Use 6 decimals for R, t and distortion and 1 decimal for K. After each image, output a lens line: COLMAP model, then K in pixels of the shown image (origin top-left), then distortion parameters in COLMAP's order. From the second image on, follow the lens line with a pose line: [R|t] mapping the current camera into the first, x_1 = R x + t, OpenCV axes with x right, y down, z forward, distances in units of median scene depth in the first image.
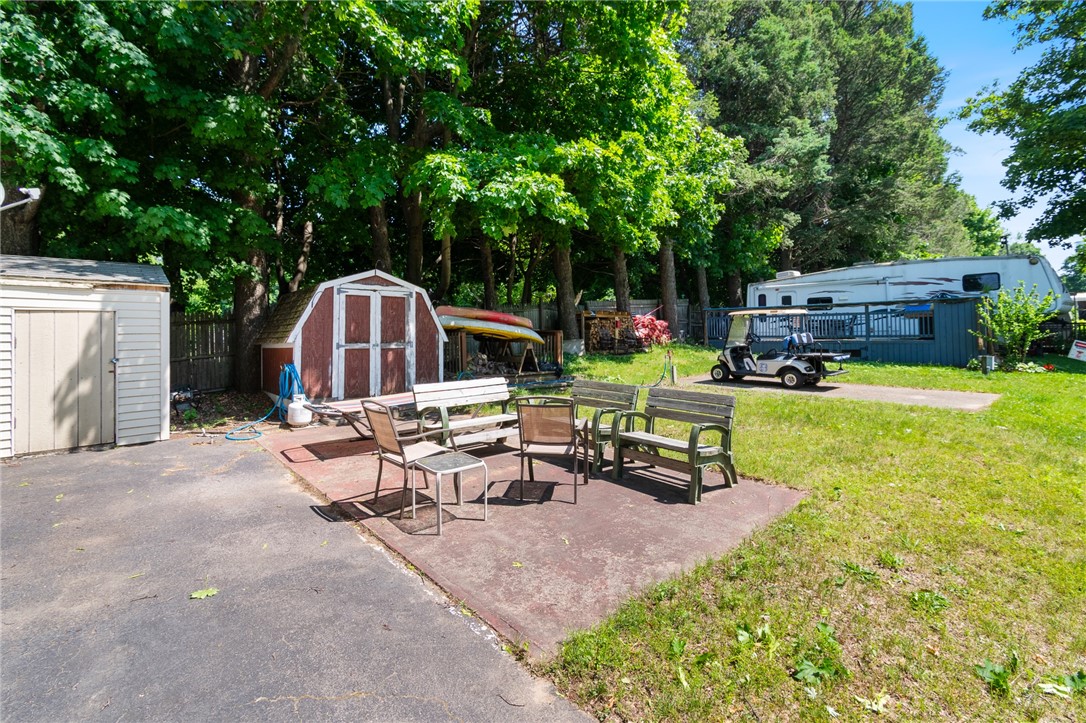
lens RADIAL K [[483.0, 0, 543.7], [0, 483.0, 330.4], [0, 0, 1]] dist [-0.000177, -0.000106]
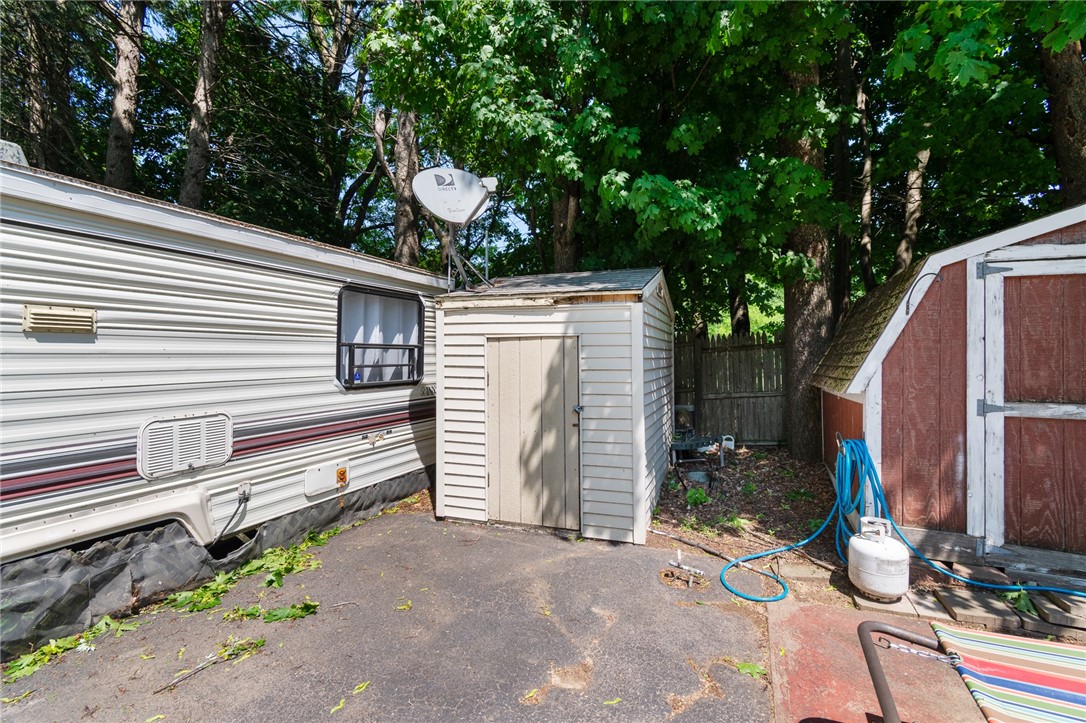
lens RADIAL K [[496.1, 0, 542.8], [0, 496.1, 339.8], [0, 0, 1]] dist [0.000112, -0.000017]
pose [[0.442338, -0.021789, -0.896584, -0.272603], [-0.000421, 0.999700, -0.024502, -0.016607], [0.896849, 0.011216, 0.442196, 0.615426]]
